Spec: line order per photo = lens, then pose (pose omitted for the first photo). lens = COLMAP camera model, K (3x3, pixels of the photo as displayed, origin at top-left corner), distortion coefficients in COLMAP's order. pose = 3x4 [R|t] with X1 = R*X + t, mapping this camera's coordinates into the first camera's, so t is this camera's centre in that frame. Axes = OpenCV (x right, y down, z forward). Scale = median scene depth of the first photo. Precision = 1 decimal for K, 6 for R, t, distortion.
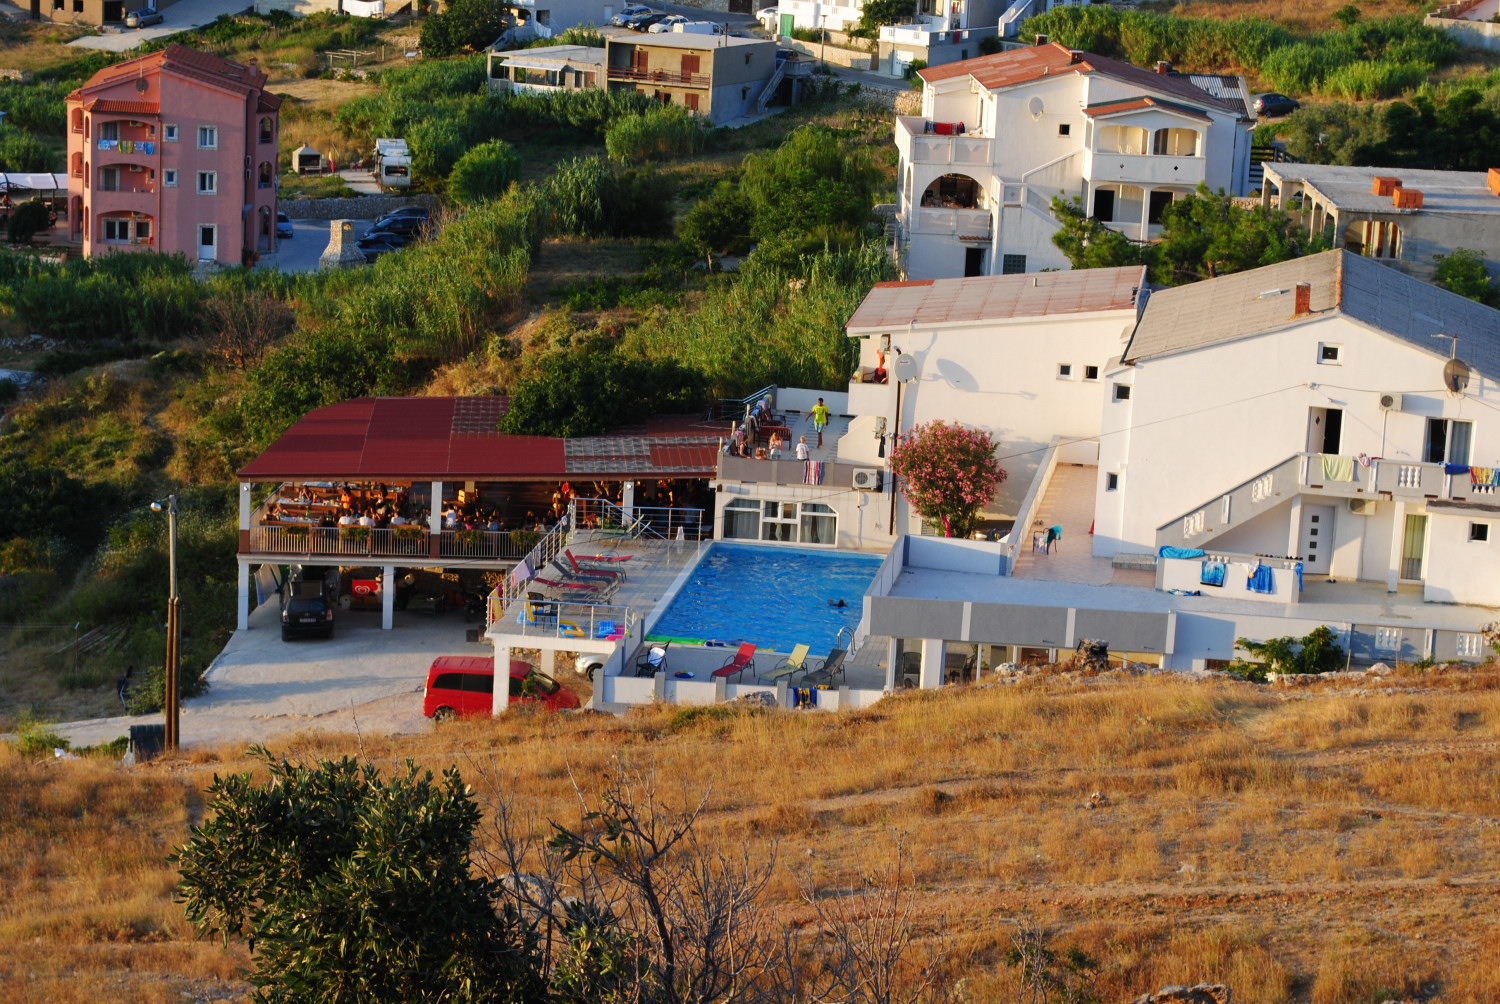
lens RADIAL K [[3549.1, 0, 749.1], [0, 3549.1, 502.3], [0, 0, 1]] dist [0.000092, 0.000000]
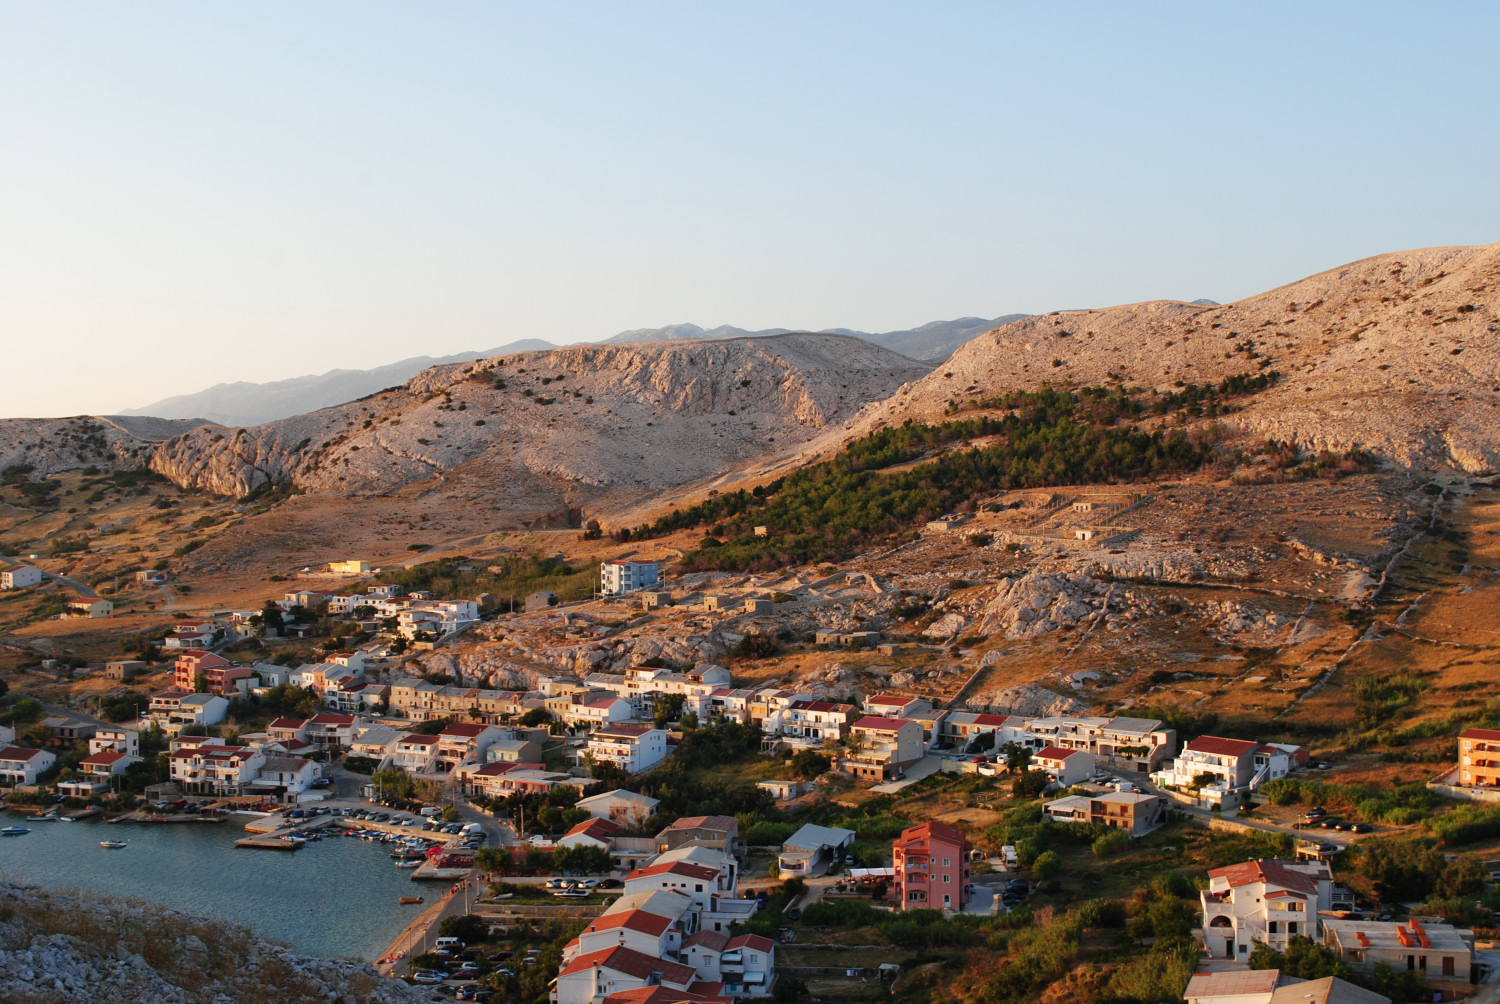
lens RADIAL K [[1817.2, 0, 754.5], [0, 1817.2, 503.0], [0, 0, 1]] dist [-0.045238, 0.000000]
pose [[0.977447, -0.048108, -0.205627, 0.001912], [0.001899, 0.975669, -0.219242, -0.055042], [0.211171, 0.213907, 0.953756, -0.338712]]
